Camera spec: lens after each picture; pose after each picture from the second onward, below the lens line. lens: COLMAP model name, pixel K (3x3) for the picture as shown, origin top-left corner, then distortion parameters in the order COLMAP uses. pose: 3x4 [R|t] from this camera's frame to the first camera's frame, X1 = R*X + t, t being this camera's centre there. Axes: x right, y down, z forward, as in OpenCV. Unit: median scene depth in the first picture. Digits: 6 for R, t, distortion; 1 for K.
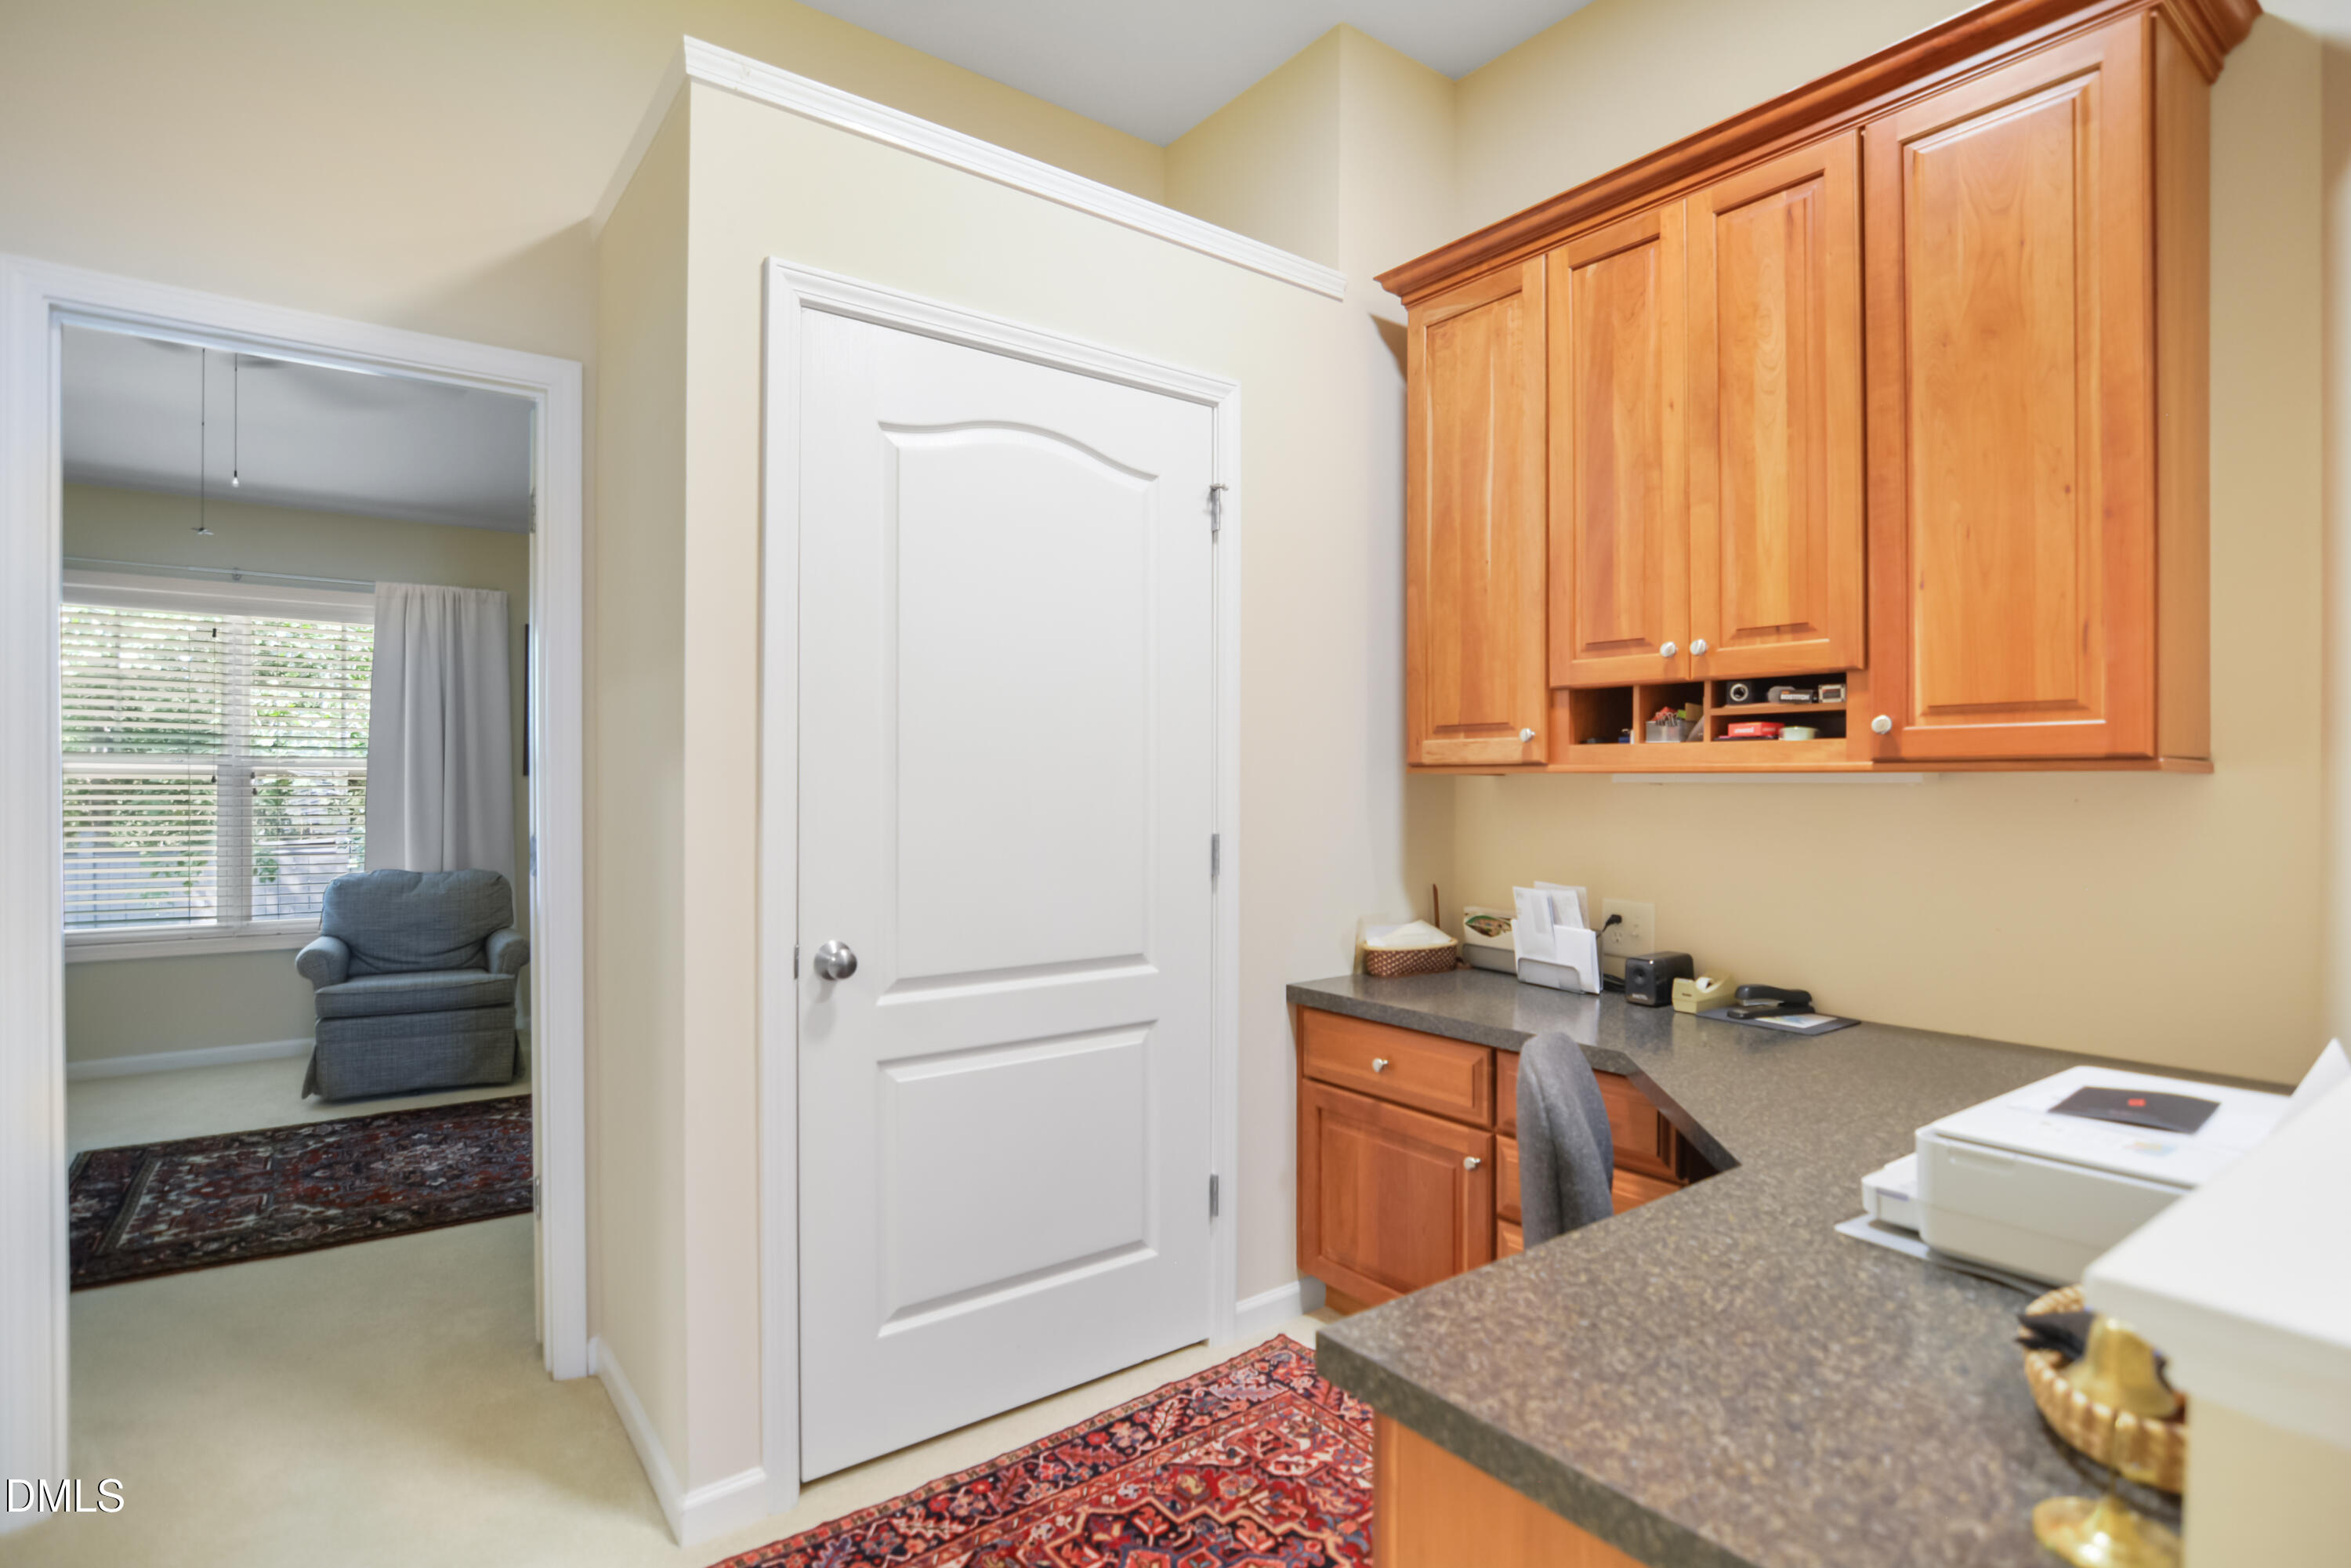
lens RADIAL K [[1159.8, 0, 1174.5], [0, 1159.8, 794.6], [0, 0, 1]] dist [-0.029878, 0.006142]
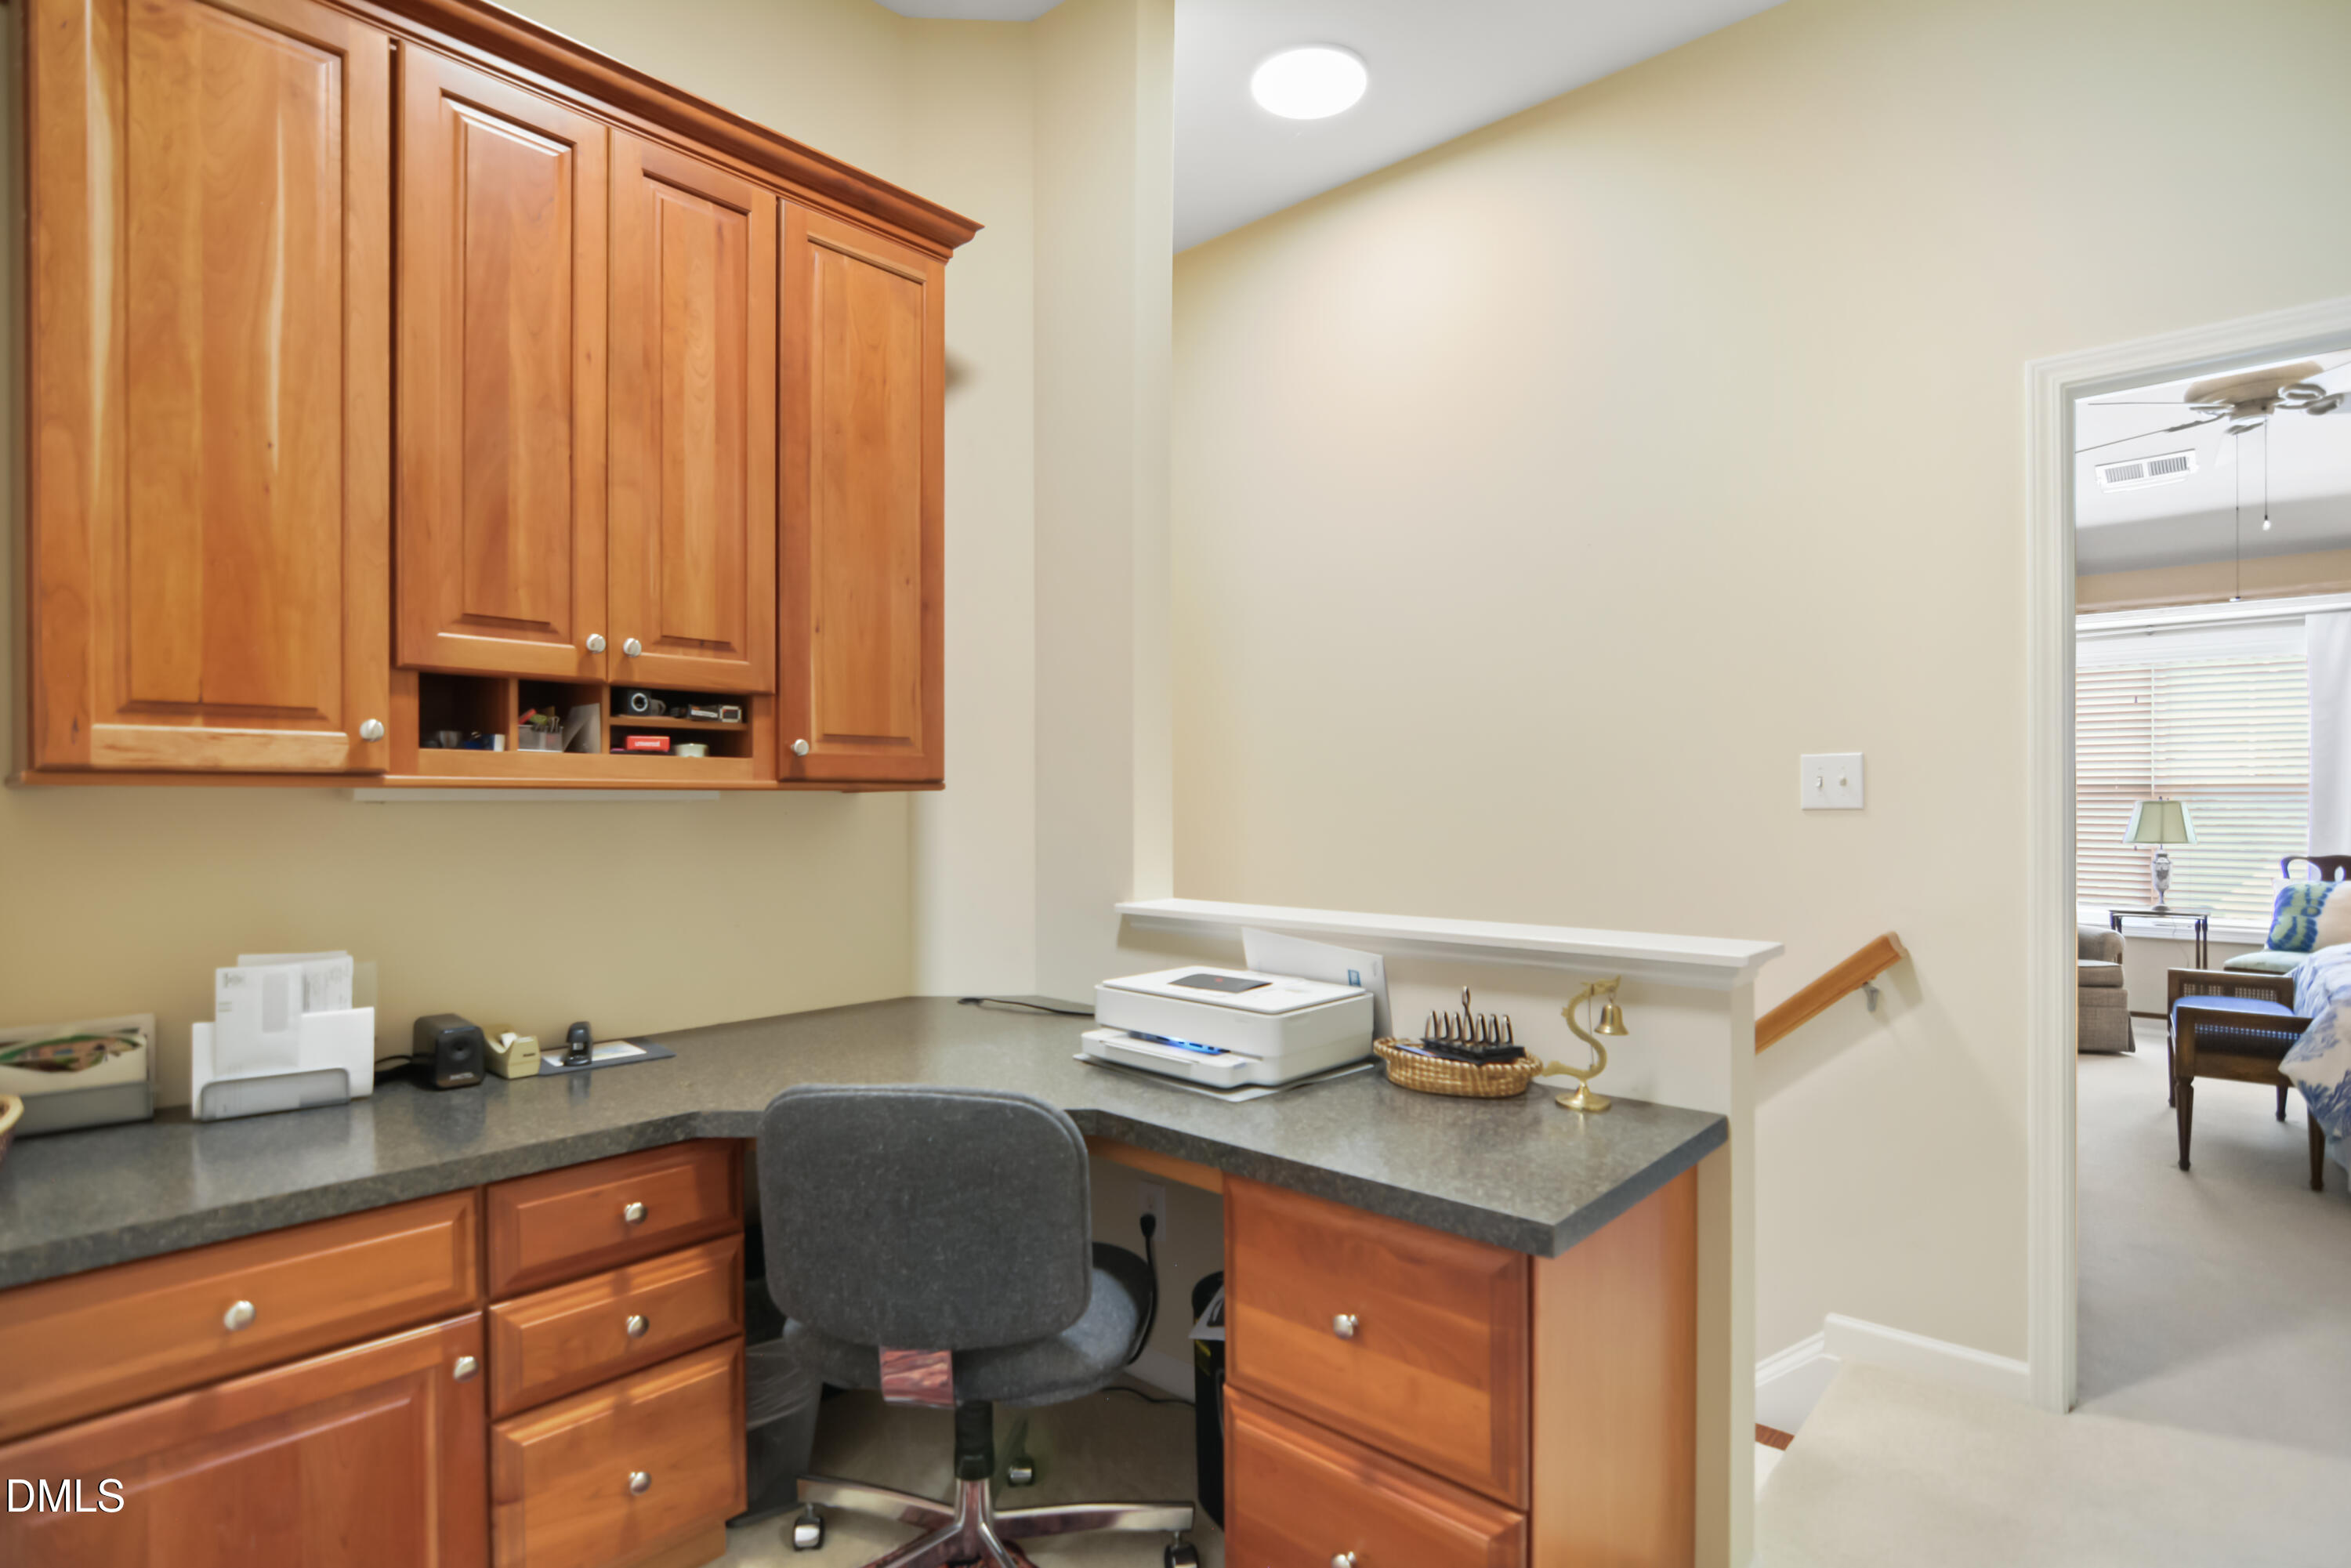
lens RADIAL K [[1159.8, 0, 1174.5], [0, 1159.8, 794.6], [0, 0, 1]] dist [-0.029878, 0.006142]
pose [[-0.175069, -0.000385, 0.984556, -0.469535], [0.007470, 0.999971, 0.001719, -0.012589], [-0.984528, 0.007656, -0.175061, 0.711668]]
